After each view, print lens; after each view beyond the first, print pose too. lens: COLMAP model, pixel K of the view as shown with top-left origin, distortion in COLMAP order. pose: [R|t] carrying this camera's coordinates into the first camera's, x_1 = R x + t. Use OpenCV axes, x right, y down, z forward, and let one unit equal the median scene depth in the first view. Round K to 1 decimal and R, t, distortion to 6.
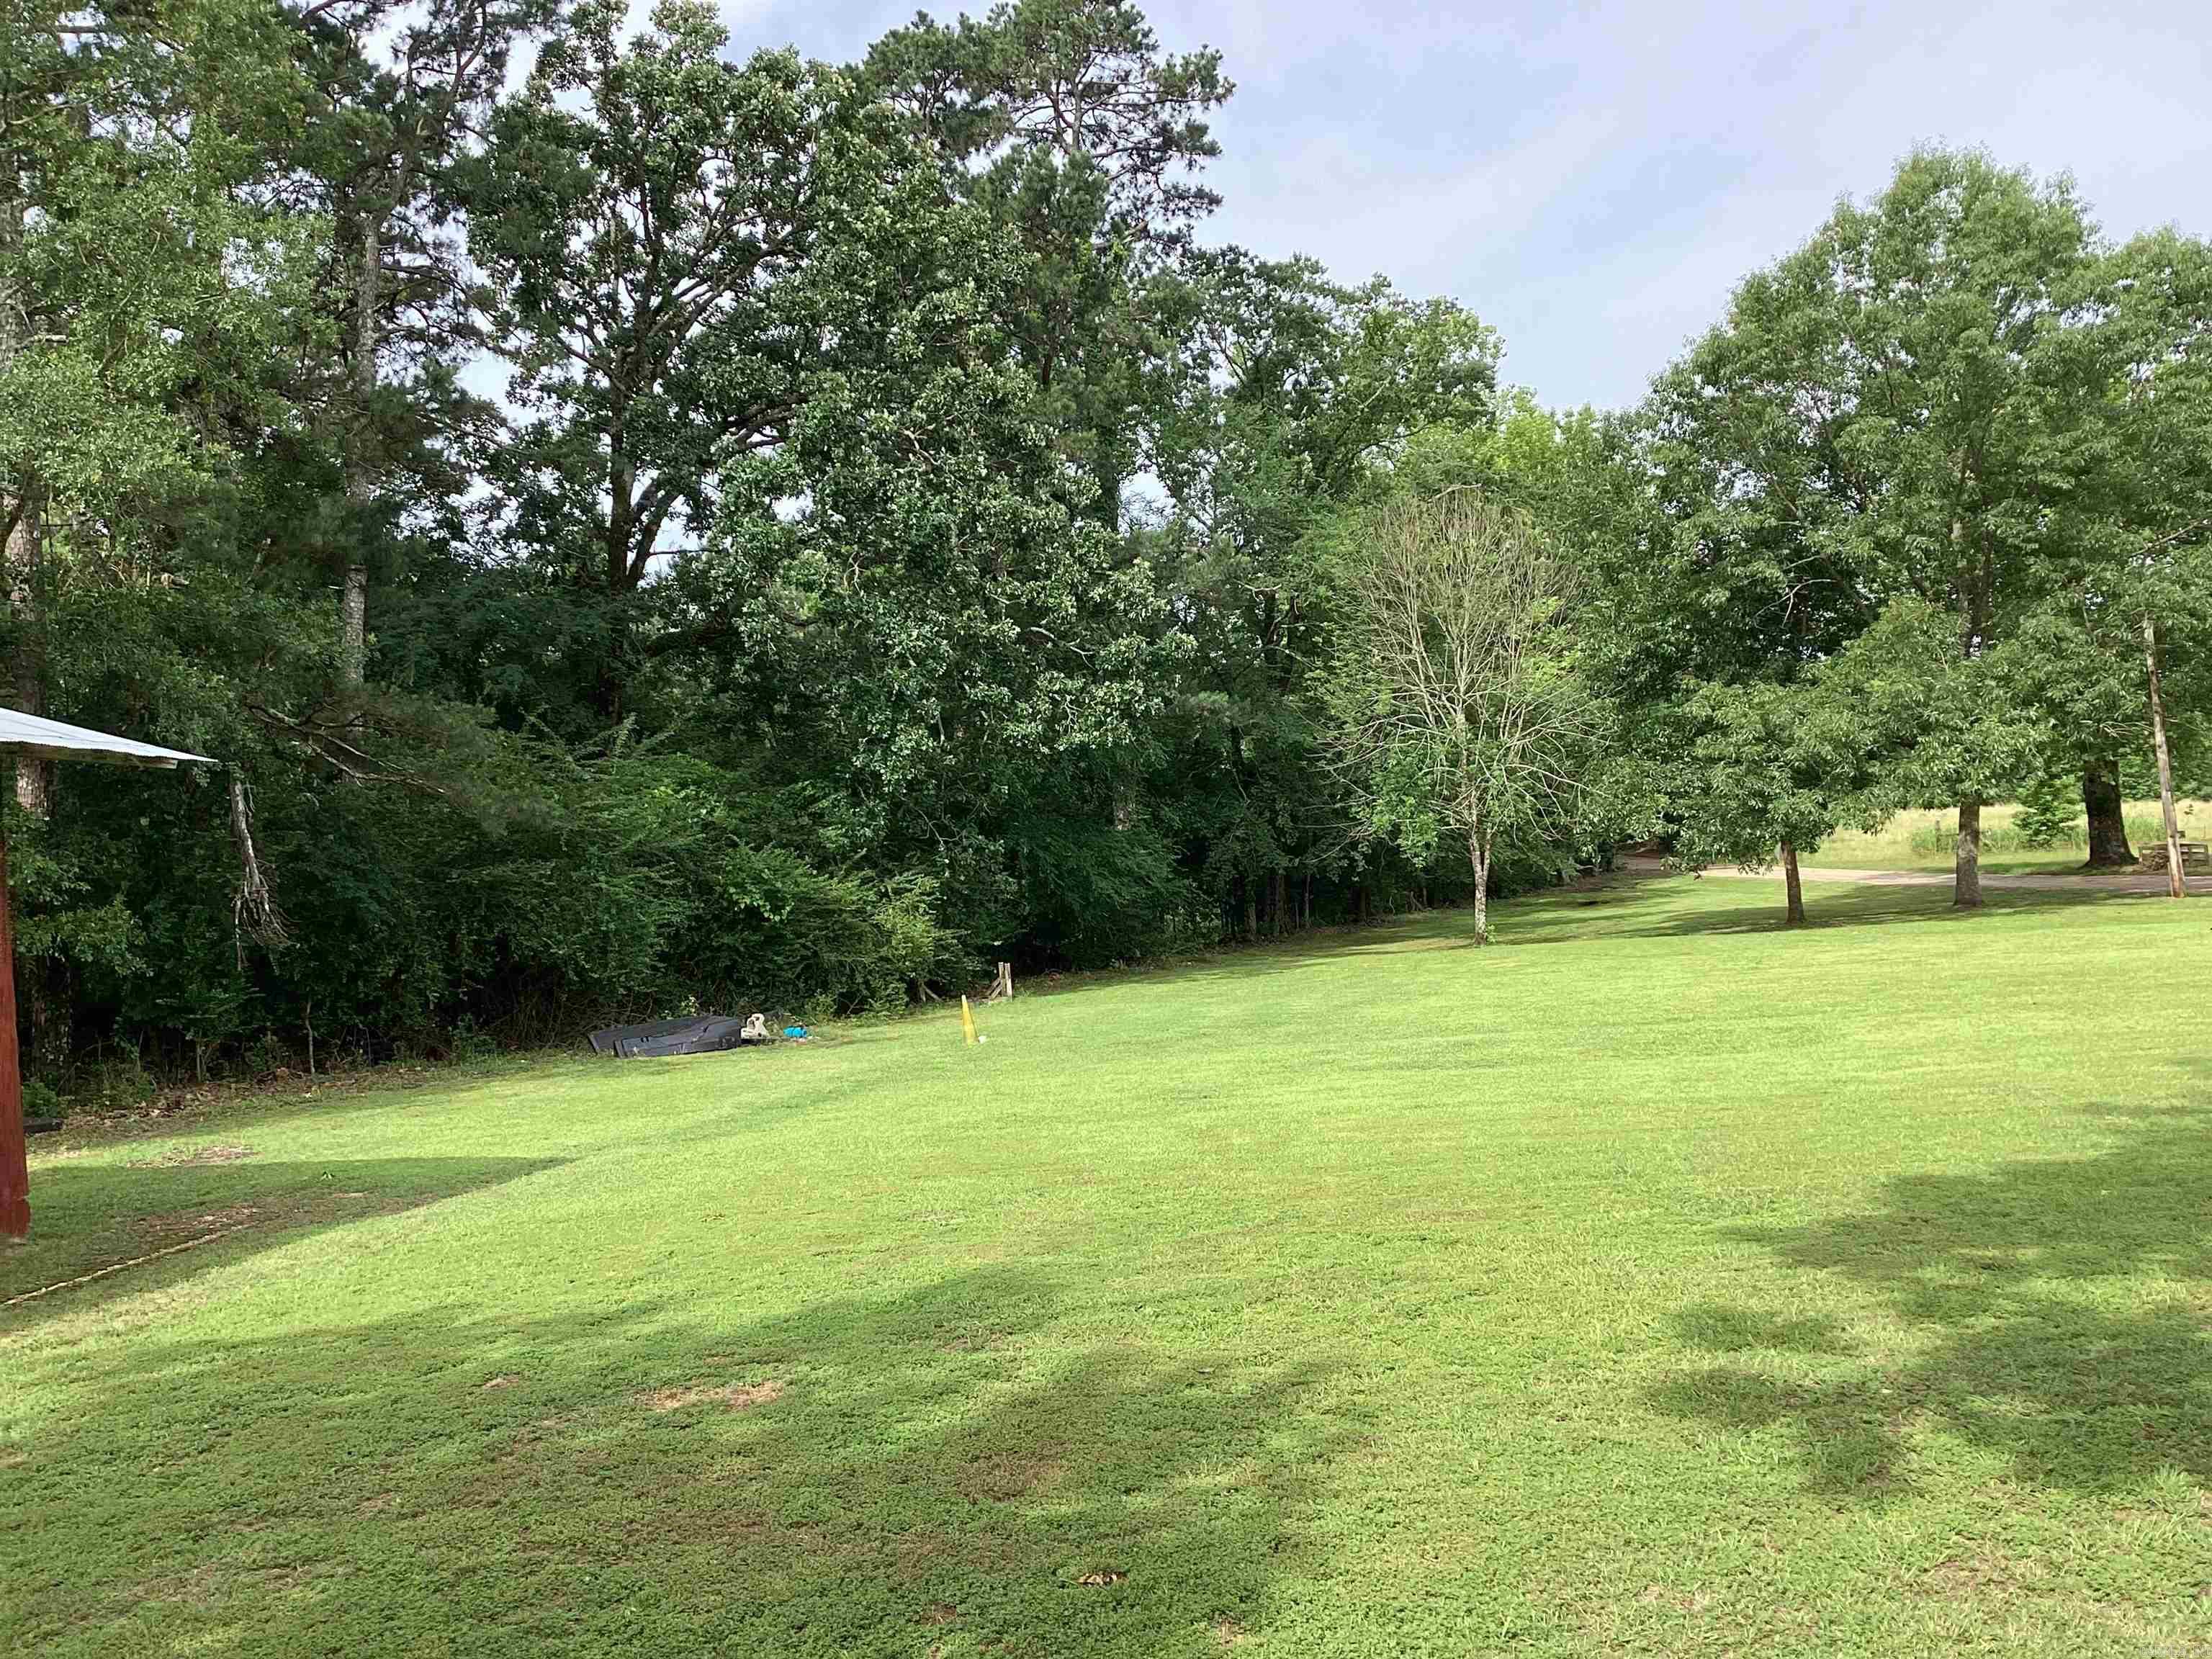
lens RADIAL K [[2007.5, 0, 1084.6], [0, 2007.5, 810.3], [0, 0, 1]] dist [0.013461, 0.000000]
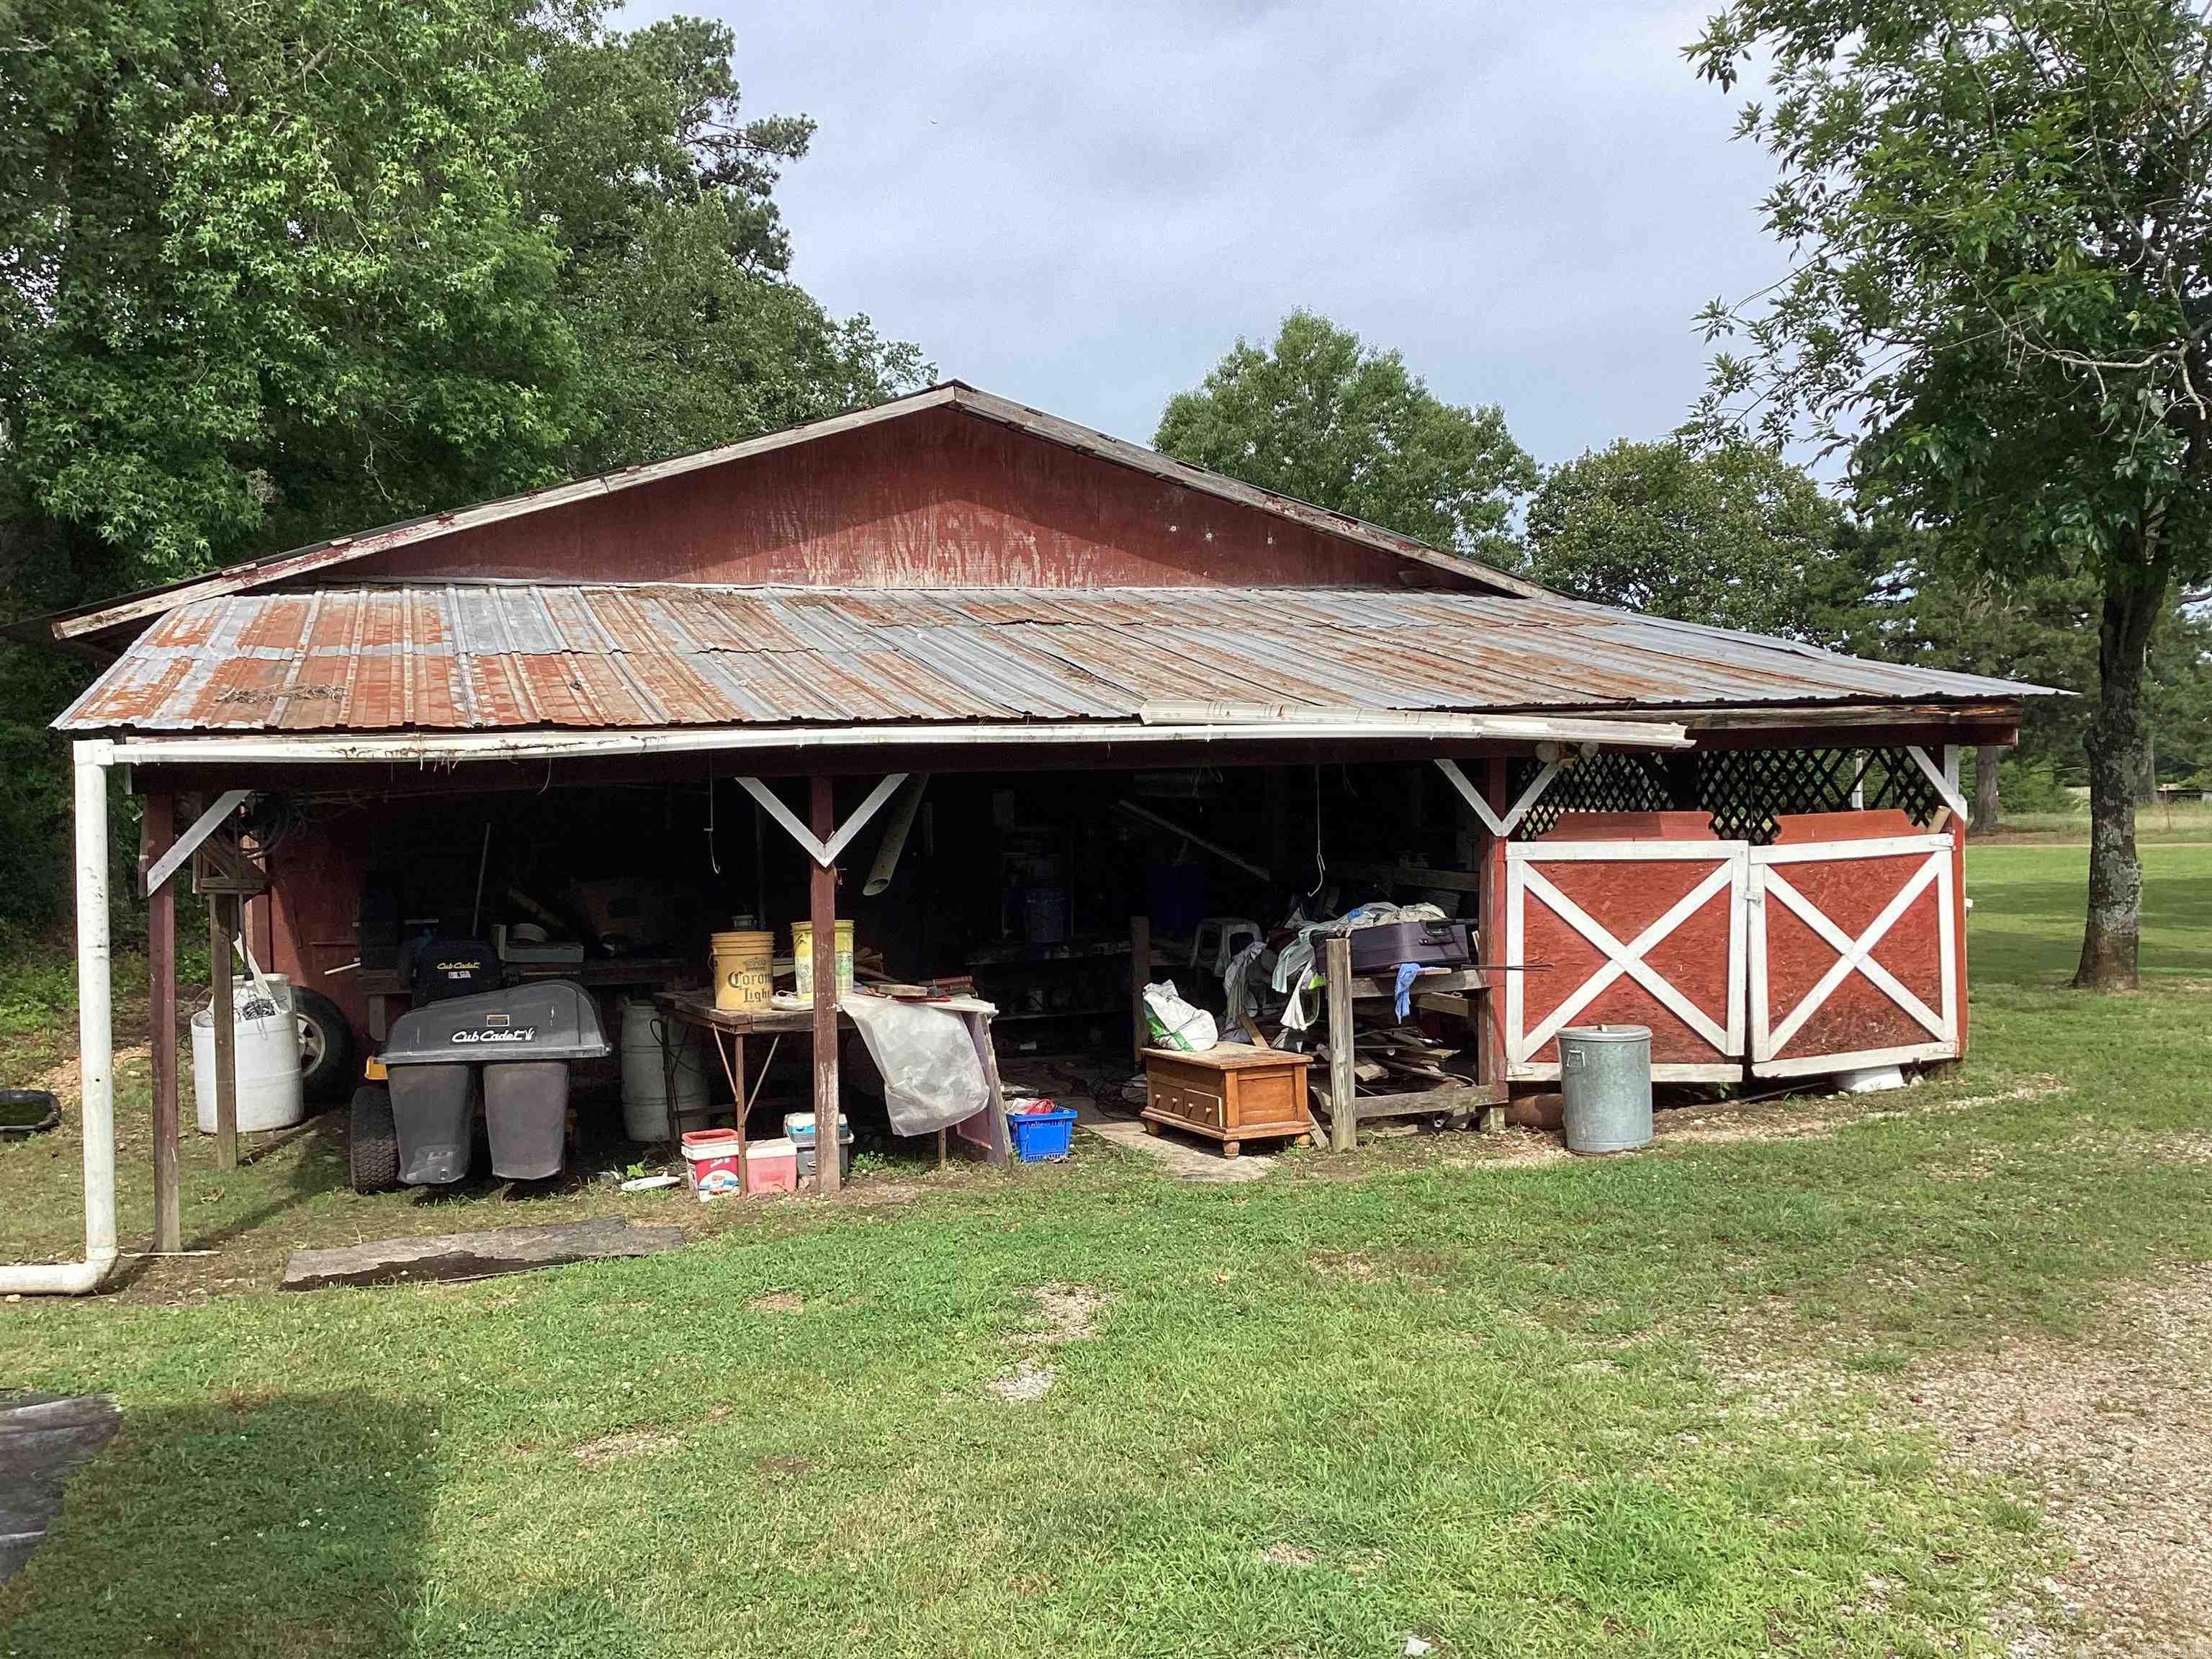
lens RADIAL K [[2007.5, 0, 1109.3], [0, 2007.5, 817.9], [0, 0, 1]] dist [0.013461, 0.000000]
pose [[0.866763, 0.046792, 0.496521, -0.440710], [-0.057434, 0.998330, 0.006178, 0.026290], [-0.495403, -0.033872, 0.868003, -0.180706]]
